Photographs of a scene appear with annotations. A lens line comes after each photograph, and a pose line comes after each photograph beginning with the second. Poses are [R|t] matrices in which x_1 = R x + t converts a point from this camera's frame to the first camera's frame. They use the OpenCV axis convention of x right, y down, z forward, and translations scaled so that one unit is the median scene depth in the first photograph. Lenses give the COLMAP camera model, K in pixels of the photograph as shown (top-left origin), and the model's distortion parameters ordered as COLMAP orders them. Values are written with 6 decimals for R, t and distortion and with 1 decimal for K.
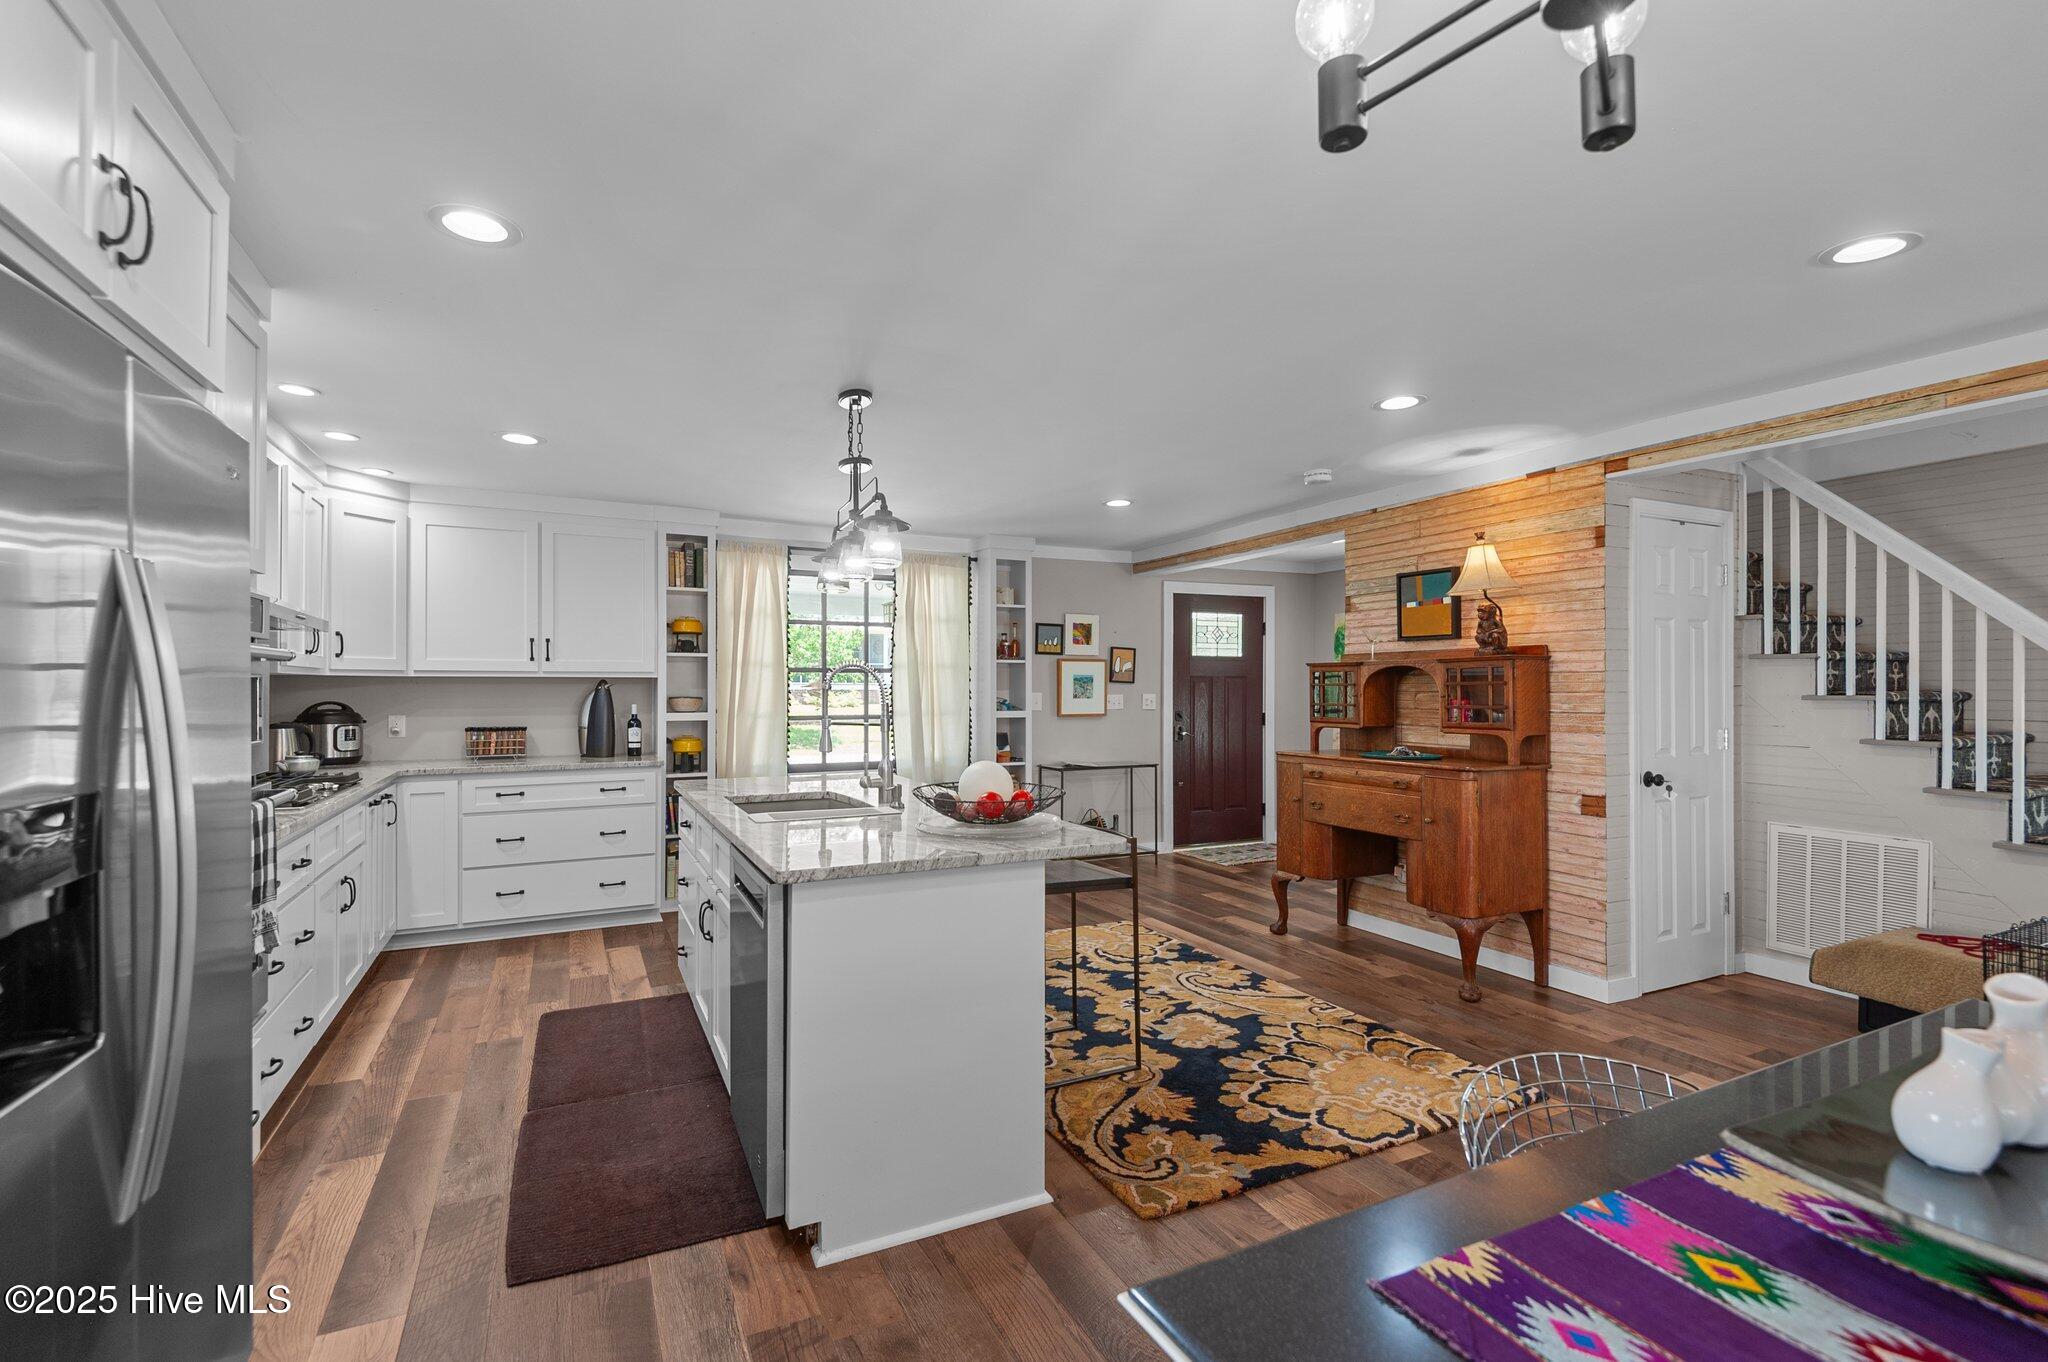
lens RADIAL K [[923.0, 0, 1025.6], [0, 923.0, 685.2], [0, 0, 1]] dist [0.039952, -0.031245]
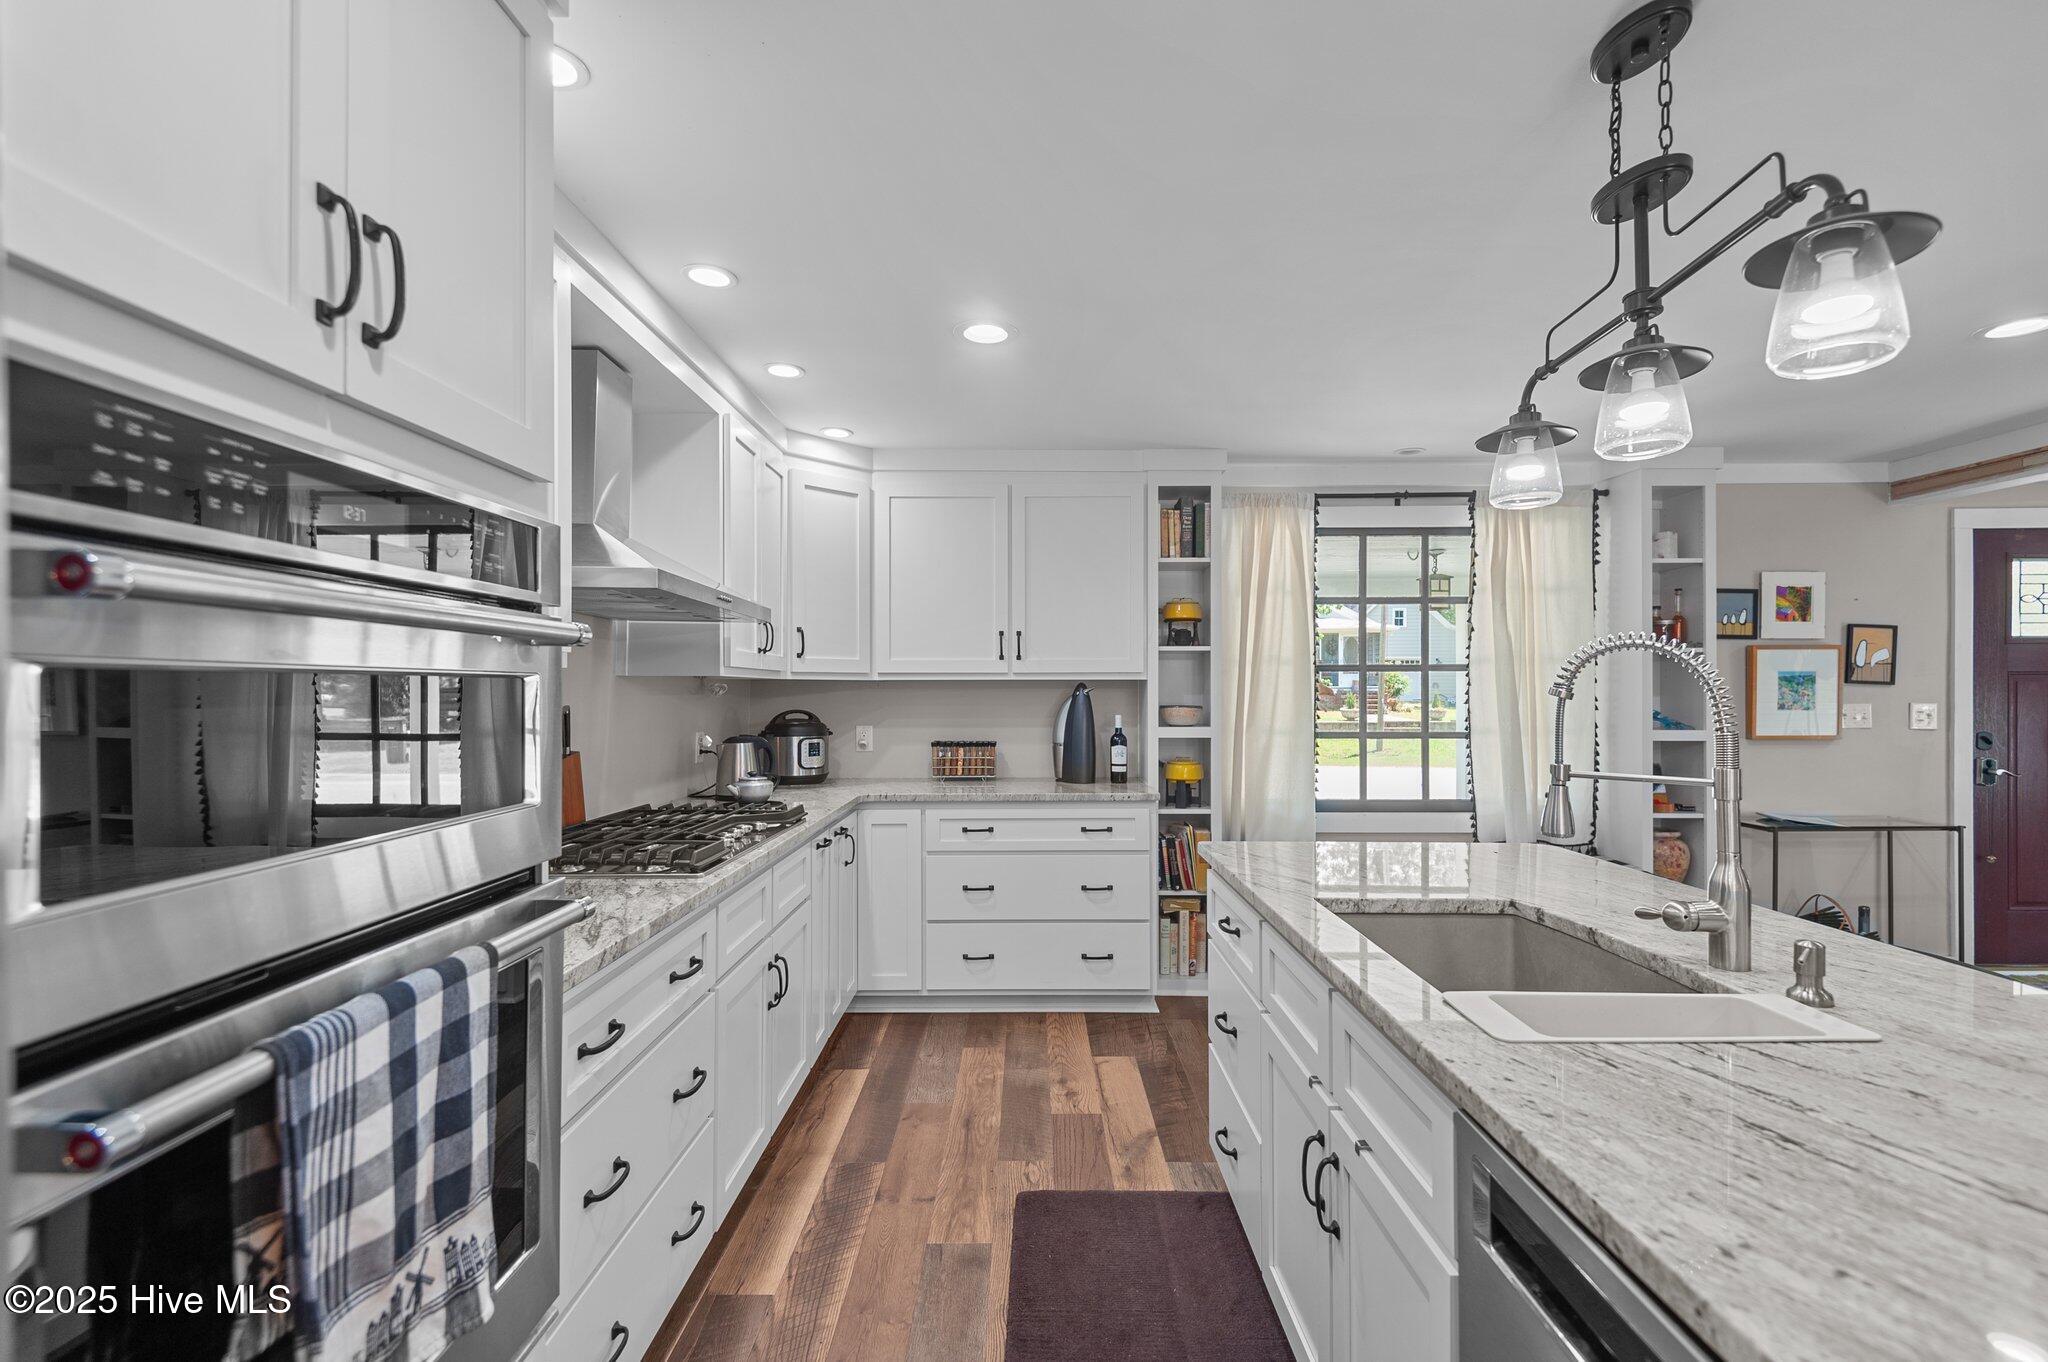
lens RADIAL K [[923.0, 0, 1025.6], [0, 923.0, 685.2], [0, 0, 1]] dist [0.039952, -0.031245]
pose [[0.894994, -0.005045, -0.446049, -0.173636], [0.003035, 0.999982, -0.005220, -0.000353], [0.446067, 0.003318, 0.894993, 0.329098]]
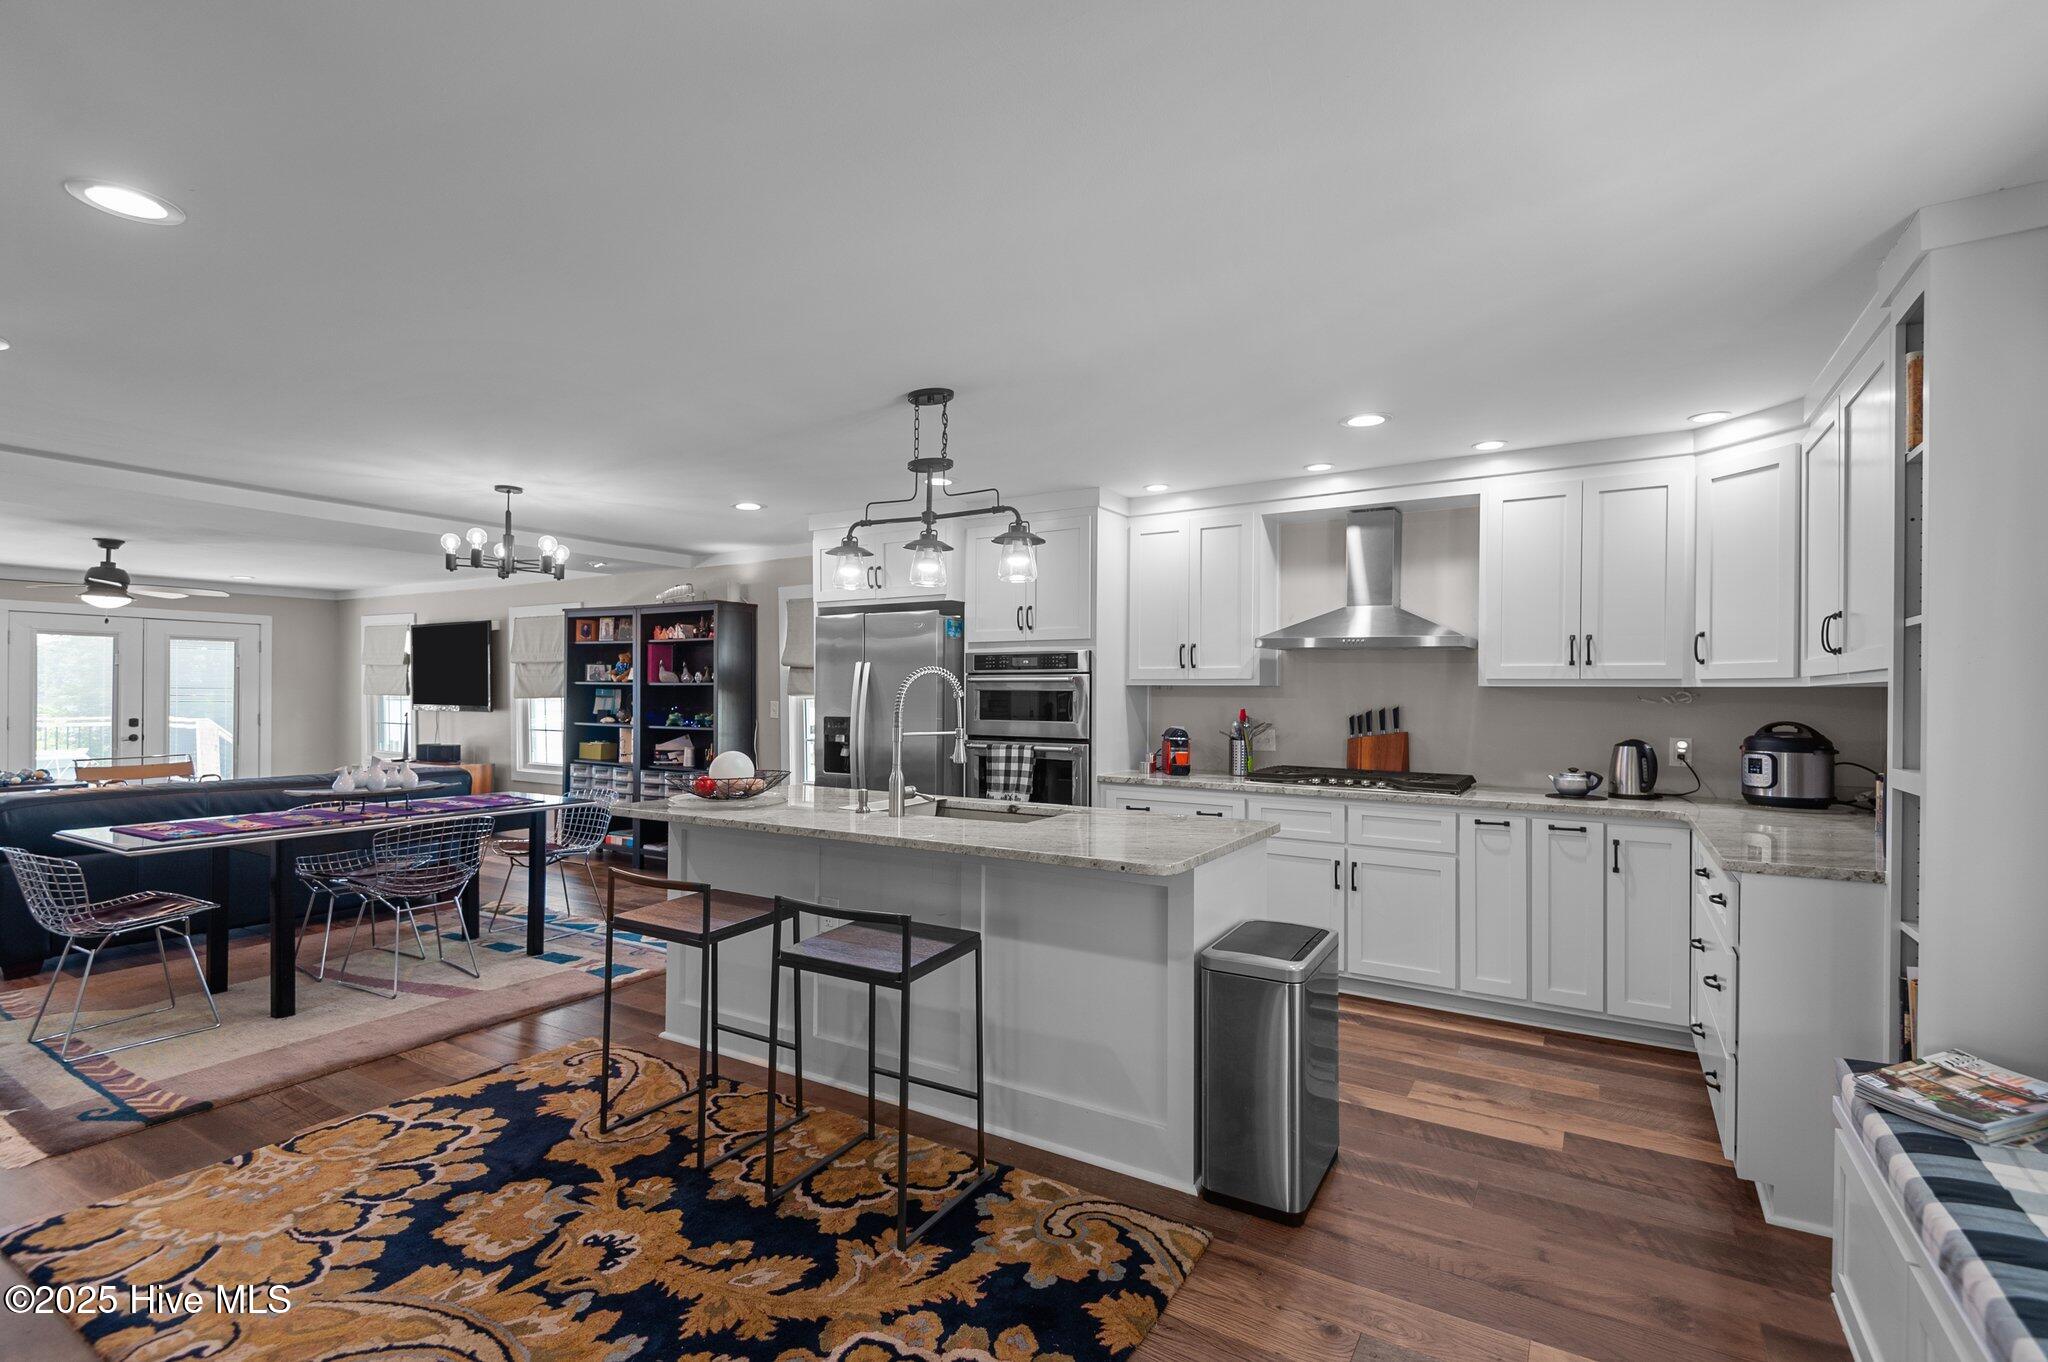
lens RADIAL K [[923.0, 0, 1025.6], [0, 923.0, 685.2], [0, 0, 1]] dist [0.039952, -0.031245]
pose [[-0.841919, -0.011397, -0.539484, 0.176061], [-0.007543, 0.999928, -0.009352, -0.000513], [0.539552, -0.003805, -0.841944, 1.307303]]
